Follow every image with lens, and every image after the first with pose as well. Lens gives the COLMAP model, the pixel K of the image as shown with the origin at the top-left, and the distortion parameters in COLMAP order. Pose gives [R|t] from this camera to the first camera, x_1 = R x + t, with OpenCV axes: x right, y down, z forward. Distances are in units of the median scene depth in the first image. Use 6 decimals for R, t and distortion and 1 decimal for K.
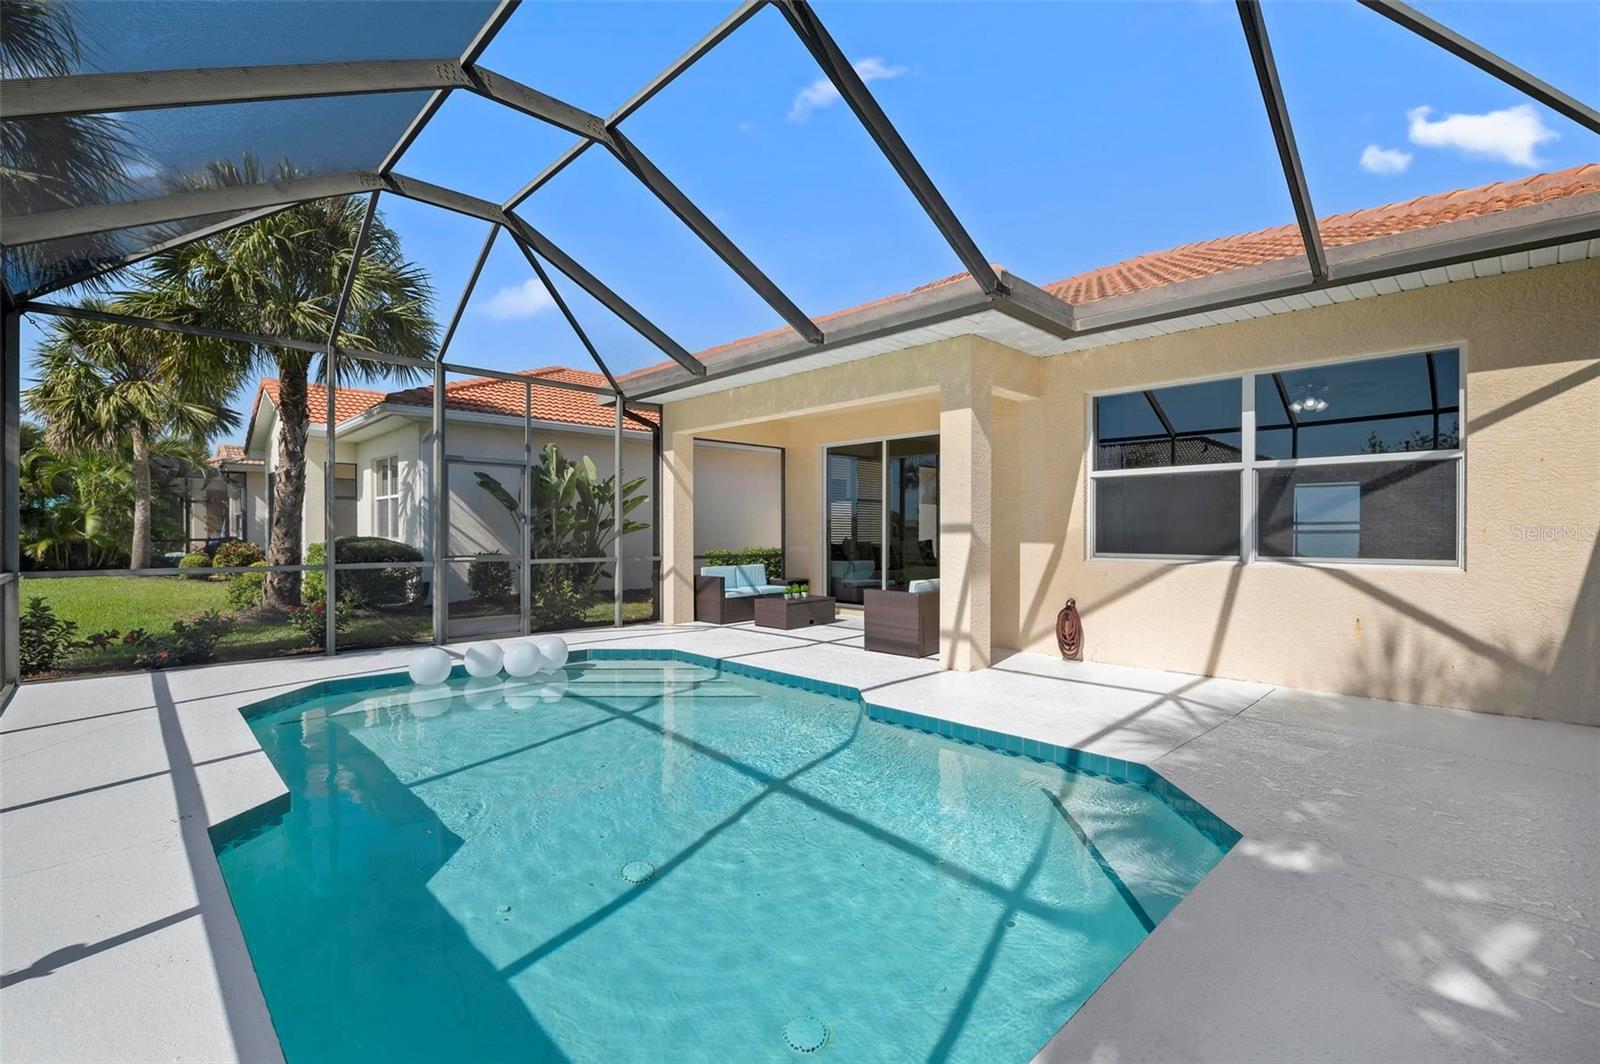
lens RADIAL K [[718.1, 0, 804.2], [0, 718.1, 536.9], [0, 0, 1]] dist [0.001205, -0.010624]
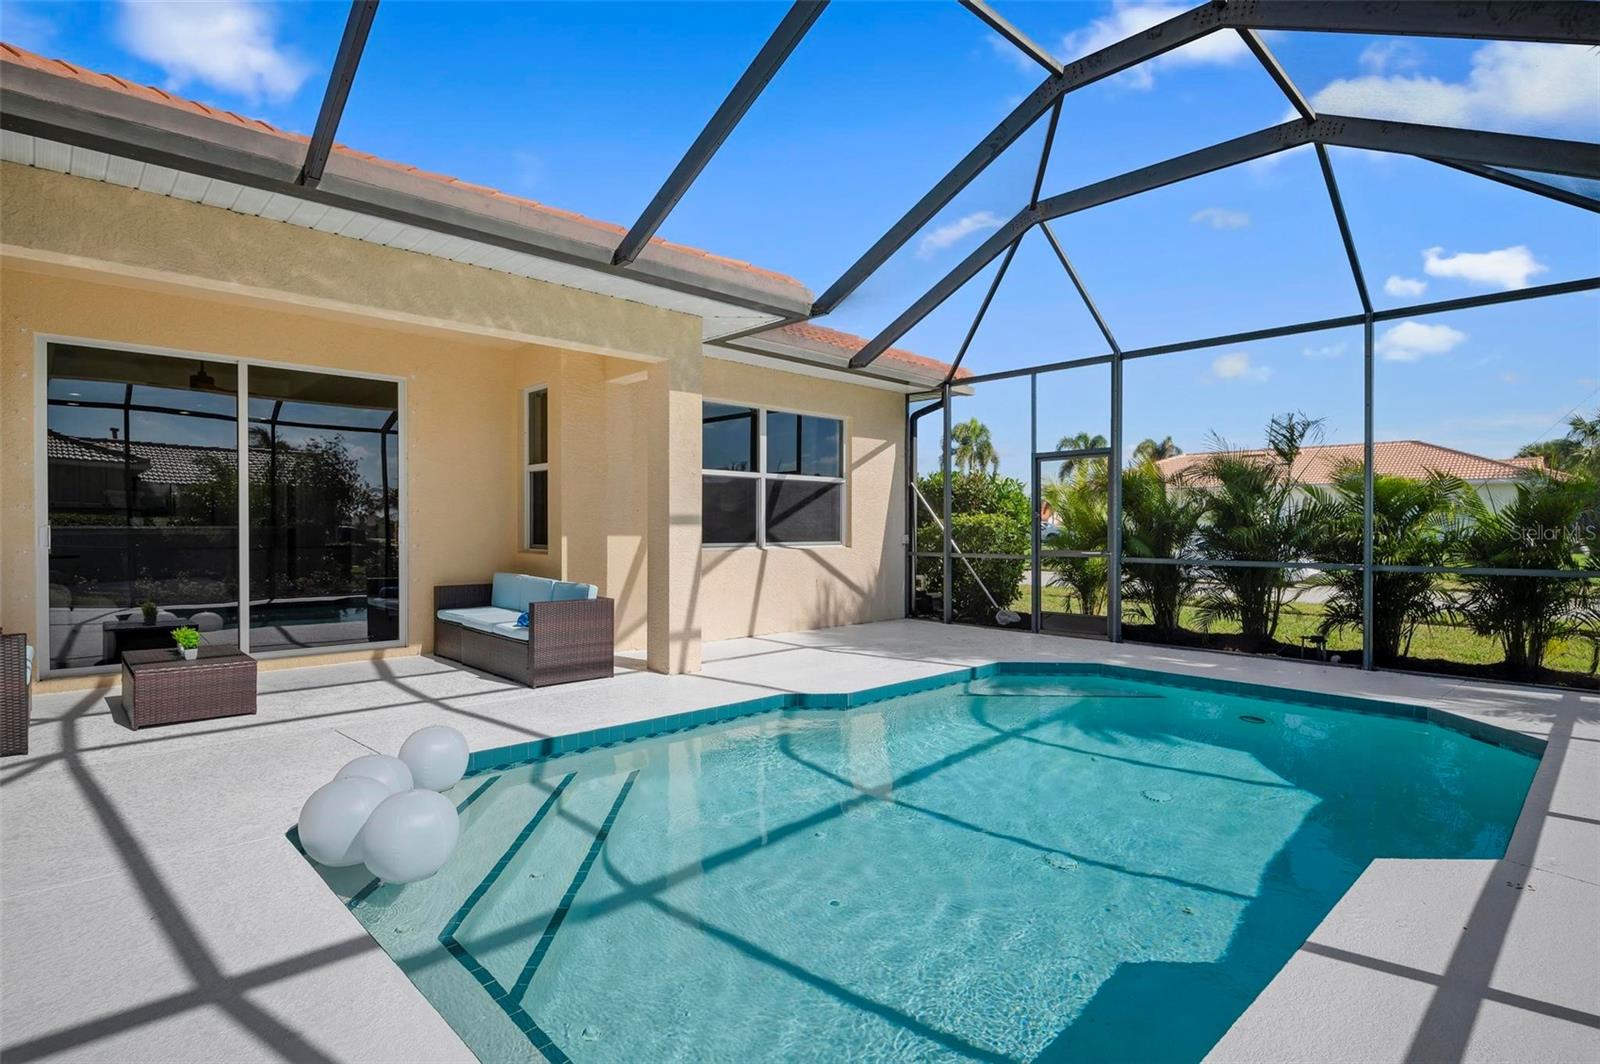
lens RADIAL K [[813.0, 0, 805.6], [0, 813.0, 536.2], [0, 0, 1]] dist [0.008687, -0.010020]
pose [[-0.005099, -0.013904, 0.999890, -0.659893], [0.003068, 0.999898, 0.013919, -0.004603], [-0.999982, 0.003139, -0.005056, 0.671123]]
